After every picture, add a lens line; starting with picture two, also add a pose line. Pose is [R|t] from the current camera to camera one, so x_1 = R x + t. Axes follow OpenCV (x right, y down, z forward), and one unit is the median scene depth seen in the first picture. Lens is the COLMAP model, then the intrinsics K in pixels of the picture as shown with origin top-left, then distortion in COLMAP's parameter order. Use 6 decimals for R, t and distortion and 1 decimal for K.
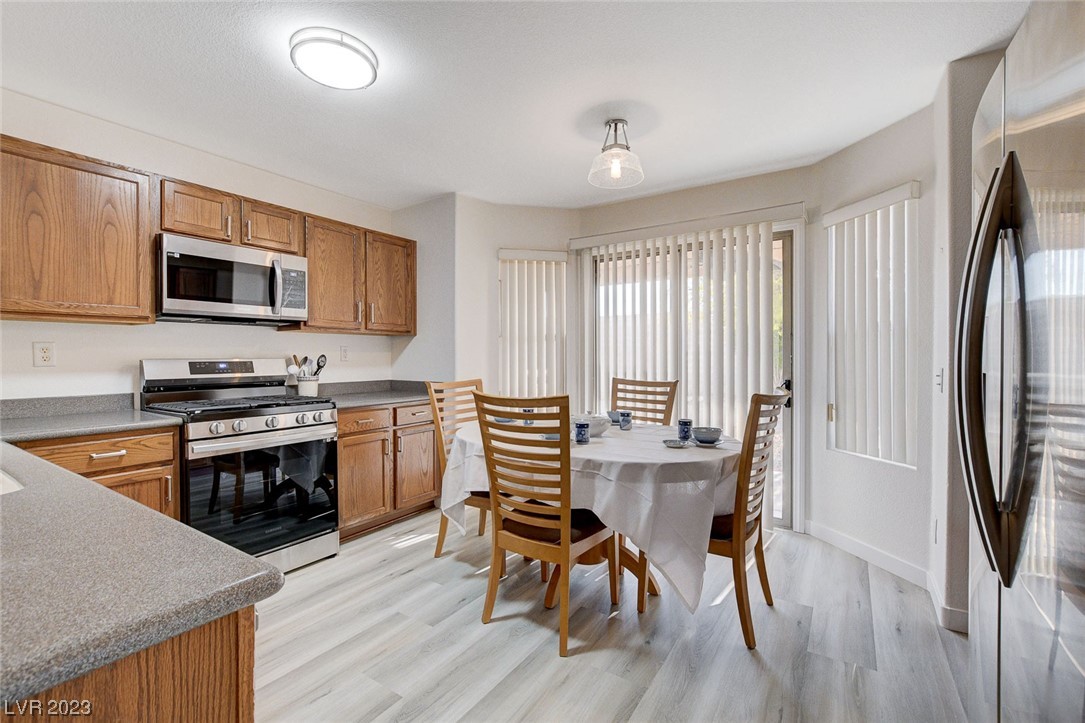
lens RADIAL K [[474.5, 0, 541.6], [0, 474.5, 362.4], [0, 0, 1]] dist [-0.023110, 0.006252]
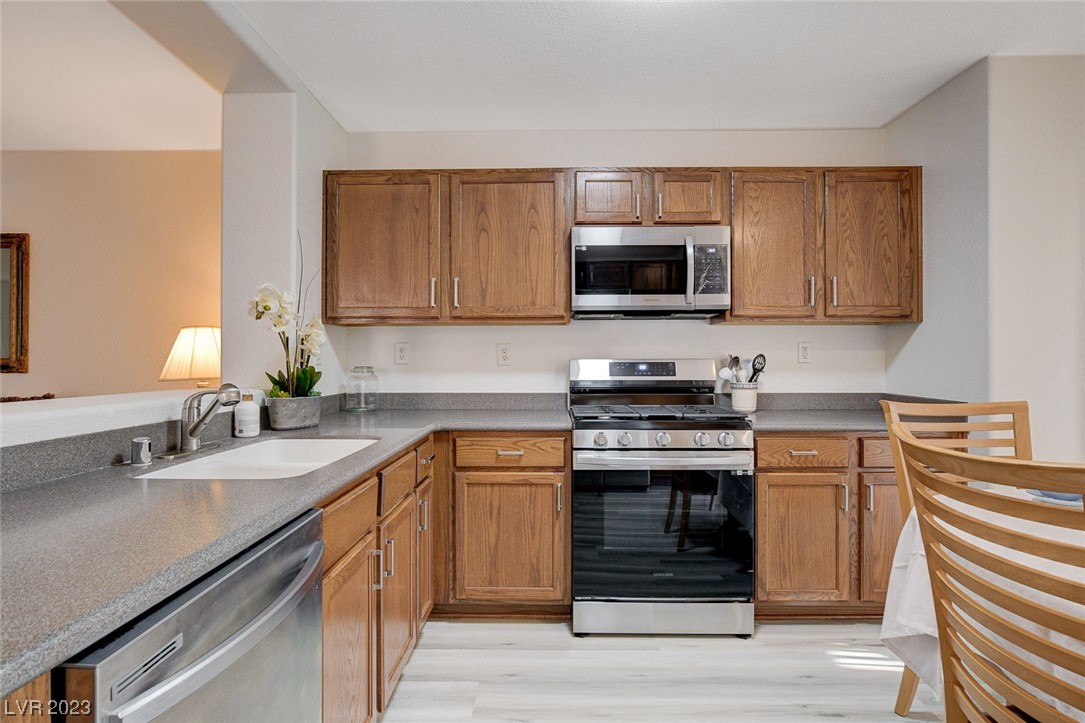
lens RADIAL K [[573.4, 0, 540.2], [0, 573.4, 356.5], [0, 0, 1]] dist [-0.010526, 0.001483]
pose [[0.537293, -0.000411, -0.843395, 0.117293], [-0.010599, 0.999918, -0.007239, -0.002867], [0.843329, 0.012828, 0.537245, 0.262874]]
